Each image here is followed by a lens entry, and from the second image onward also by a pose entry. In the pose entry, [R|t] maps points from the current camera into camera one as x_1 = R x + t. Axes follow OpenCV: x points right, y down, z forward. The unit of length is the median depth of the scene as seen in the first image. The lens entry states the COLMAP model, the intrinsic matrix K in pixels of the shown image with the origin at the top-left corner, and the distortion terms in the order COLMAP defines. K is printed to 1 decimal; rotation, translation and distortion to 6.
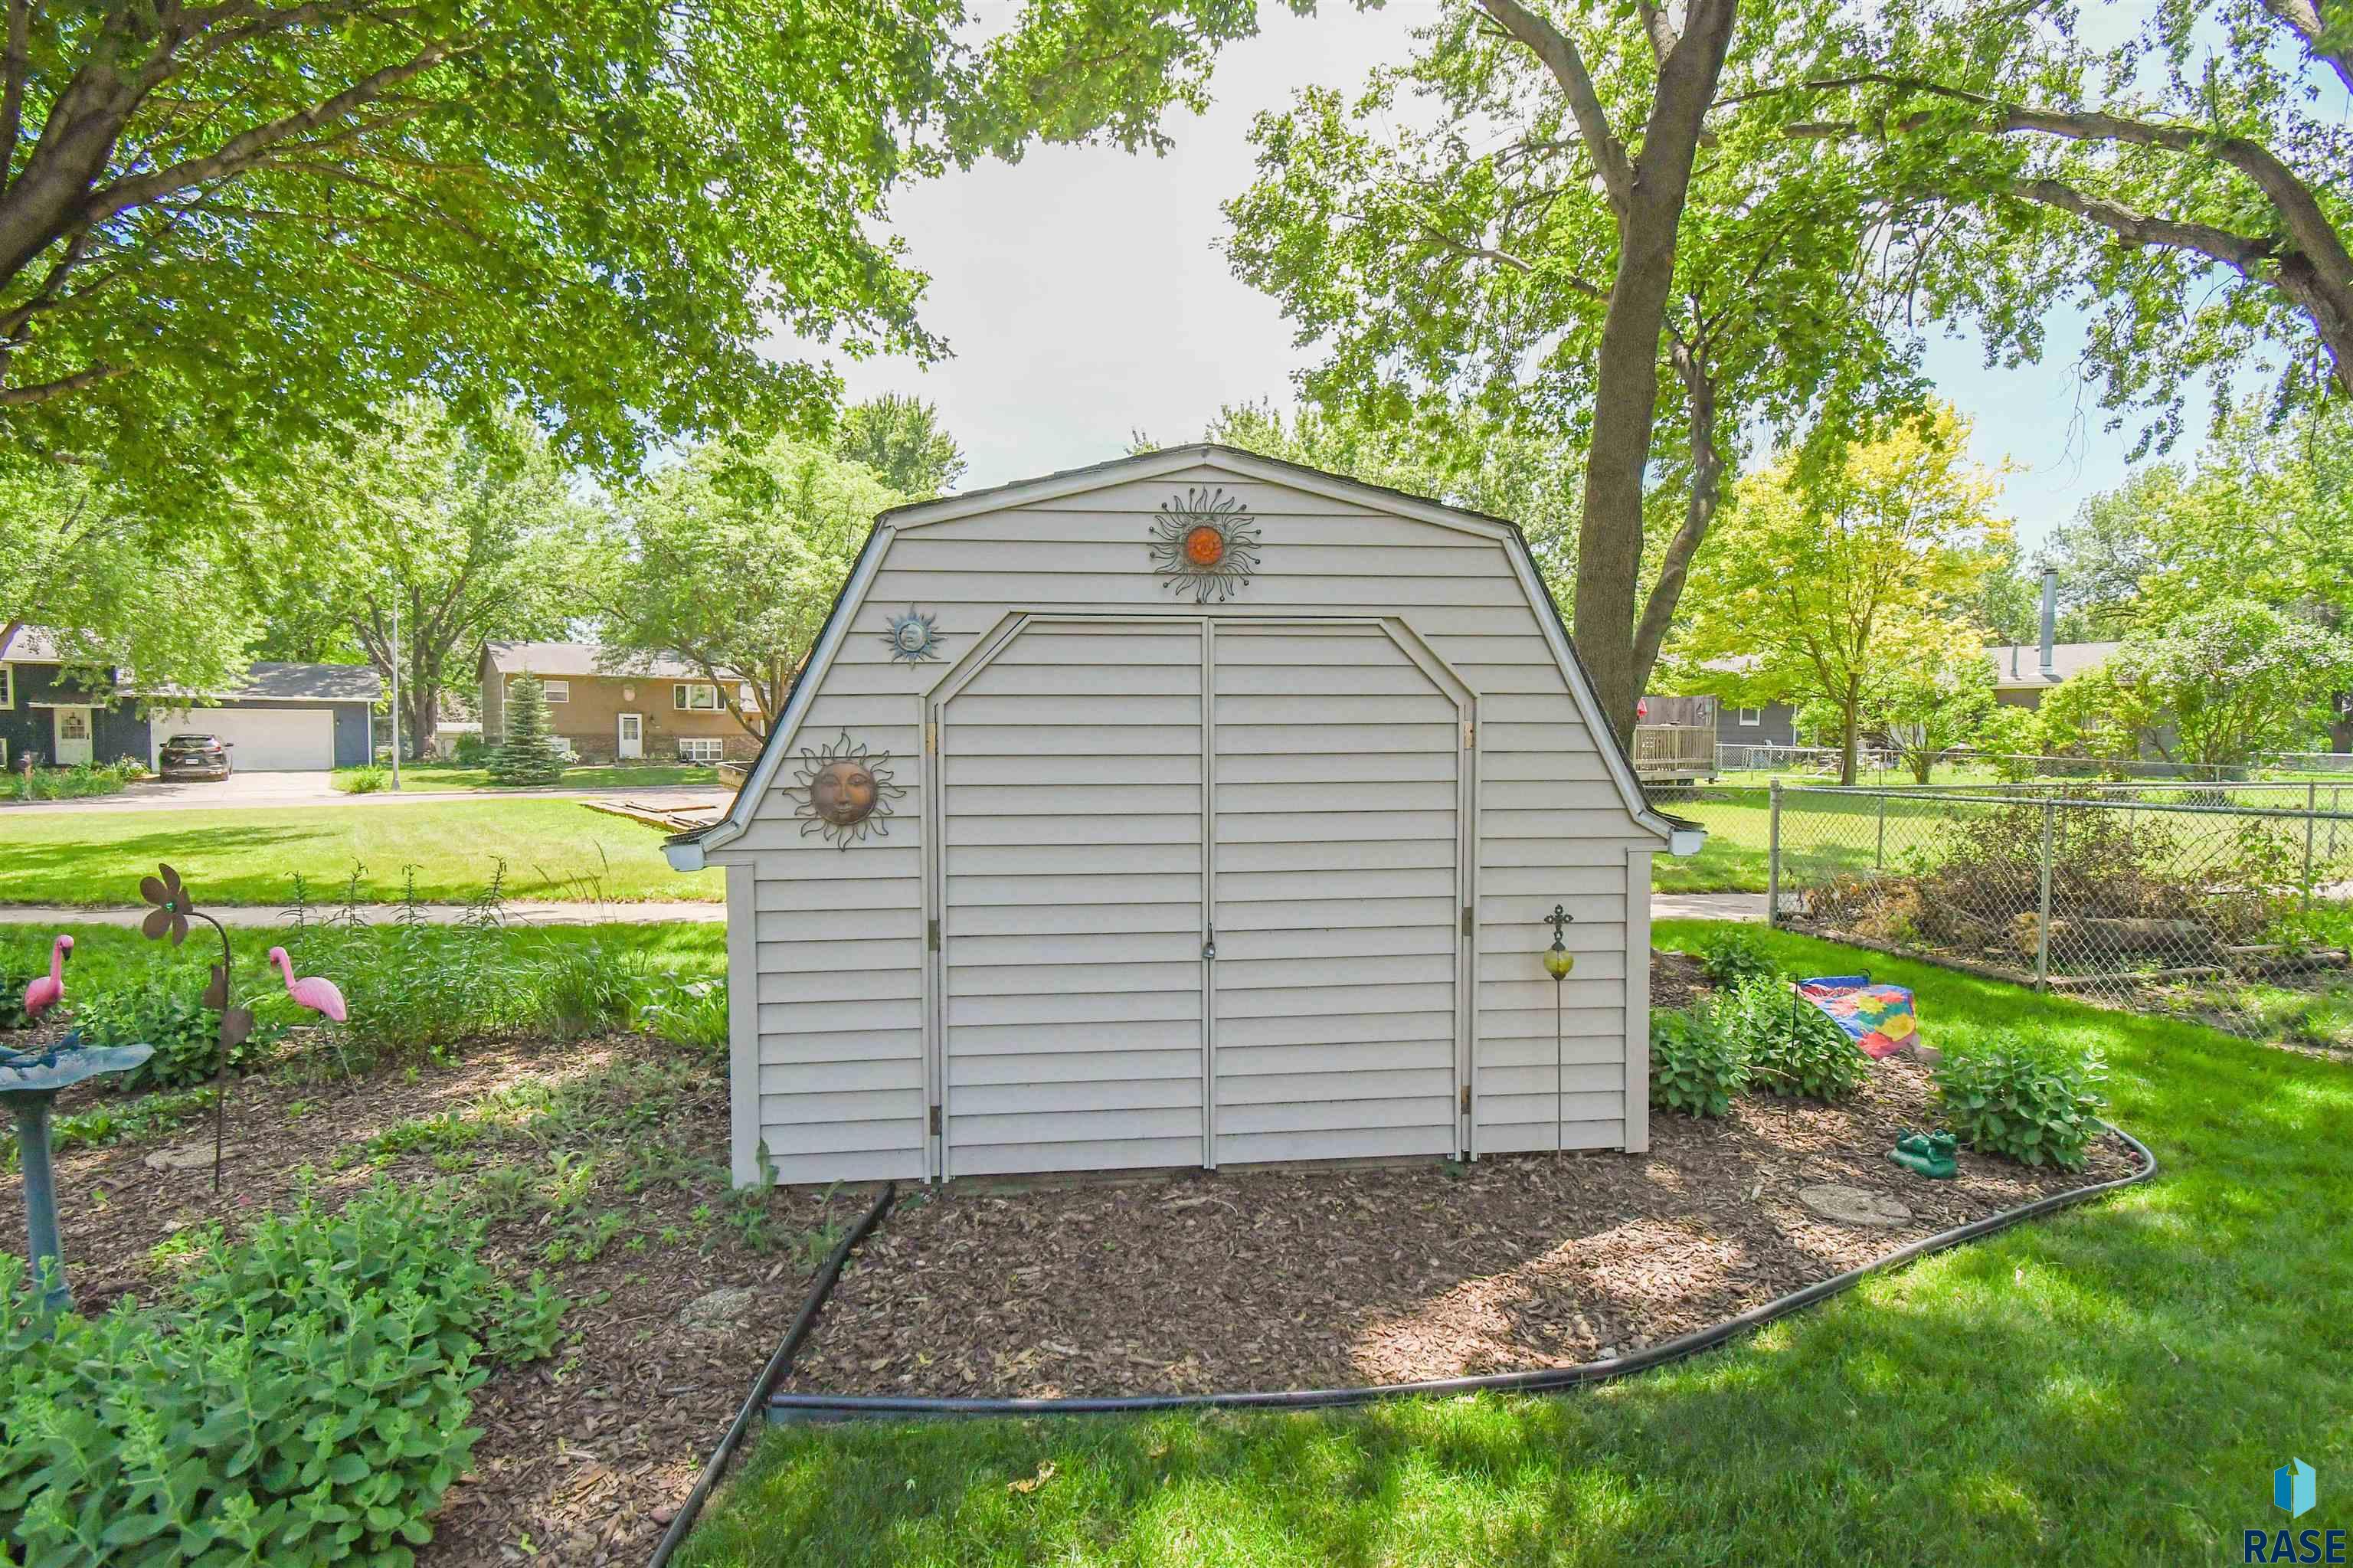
lens RADIAL K [[1045.6, 0, 1176.5], [0, 1045.6, 784.0], [0, 0, 1]] dist [0.032435, -0.033613]
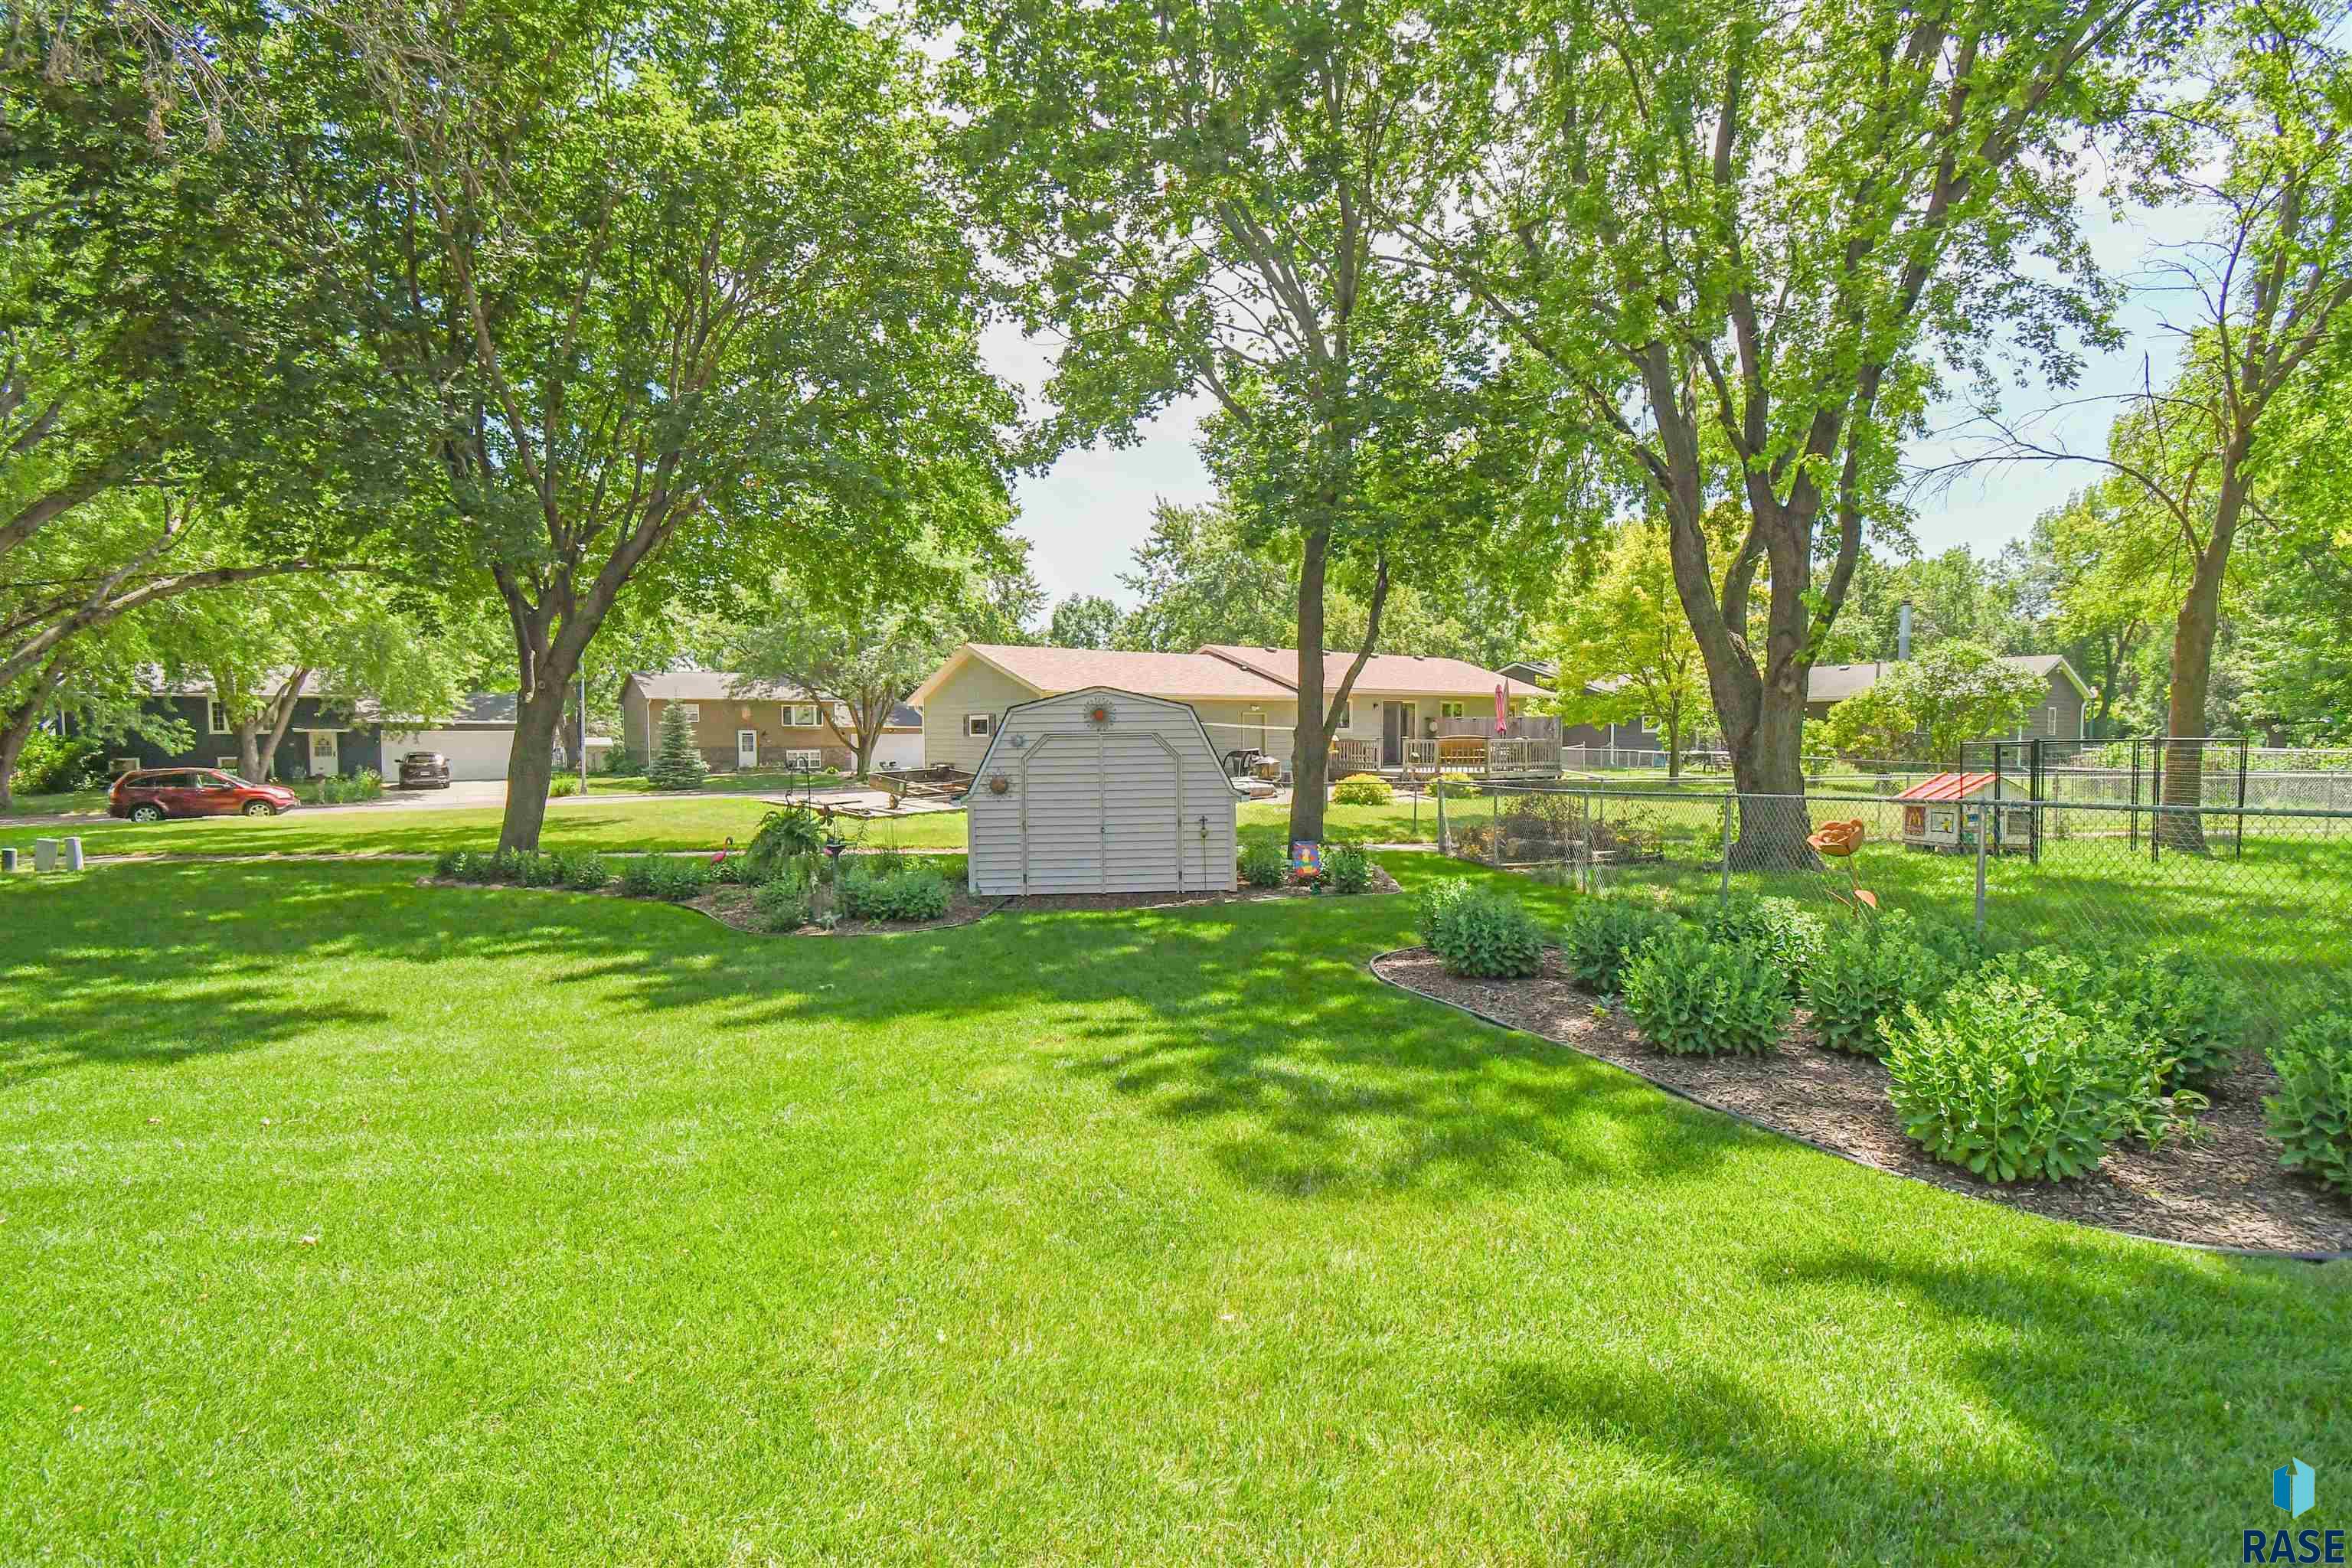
lens RADIAL K [[1045.1, 0, 1176.0], [0, 1045.1, 784.0], [0, 0, 1]] dist [0.032435, -0.033613]
pose [[0.998631, -0.009114, -0.051510, 0.042494], [0.009076, 0.999958, -0.000987, 0.001047], [0.051517, 0.000518, 0.998672, -0.229183]]
